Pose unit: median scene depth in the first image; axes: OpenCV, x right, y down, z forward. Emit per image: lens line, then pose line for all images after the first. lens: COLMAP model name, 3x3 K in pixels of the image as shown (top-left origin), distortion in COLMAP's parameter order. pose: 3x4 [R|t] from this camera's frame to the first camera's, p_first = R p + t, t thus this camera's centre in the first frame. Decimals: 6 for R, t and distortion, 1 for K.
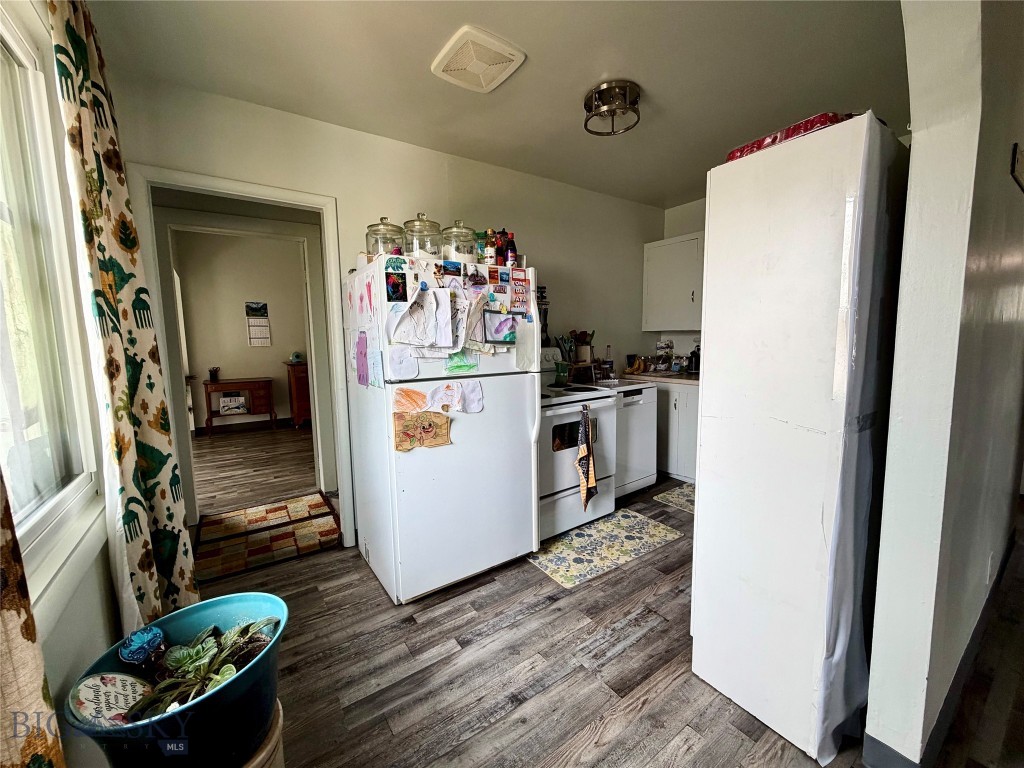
lens RADIAL K [[407.2, 0, 509.5], [0, 407.2, 384.5], [0, 0, 1]] dist [0.001380, -0.000194]
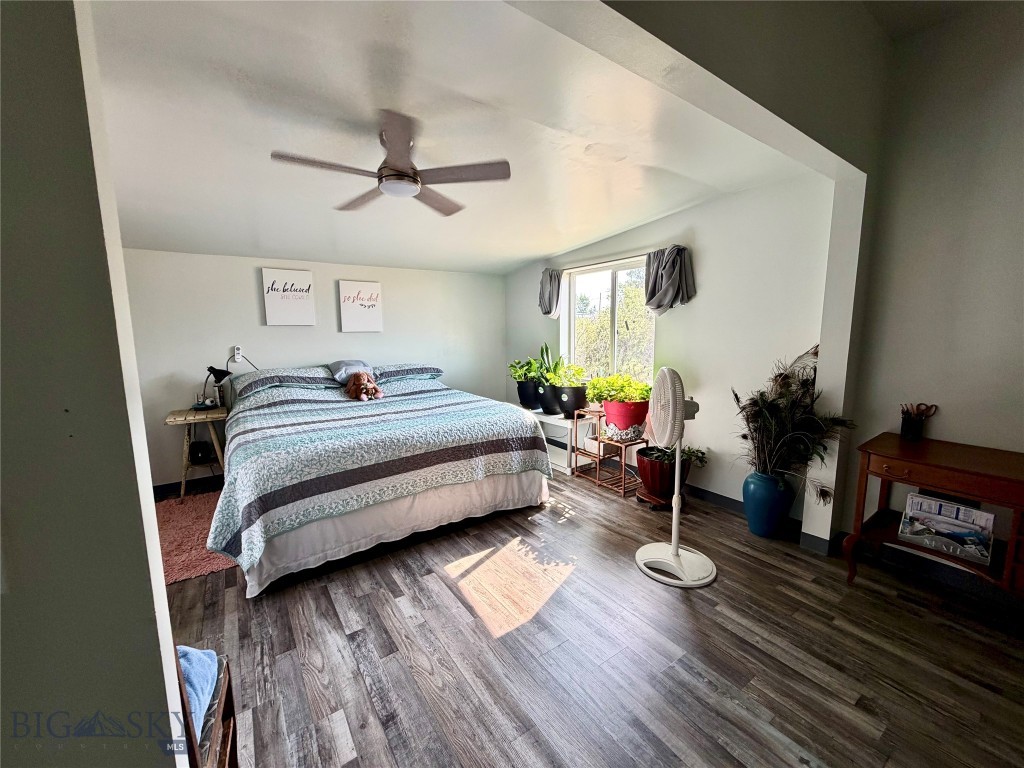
lens RADIAL K [[407.2, 0, 509.5], [0, 407.2, 384.5], [0, 0, 1]] dist [0.001380, -0.000194]
pose [[0.010009, 0.152213, -0.988297, -0.964723], [-0.104036, 0.983141, 0.150366, -0.204965], [0.994523, 0.101314, 0.025676, 1.638305]]
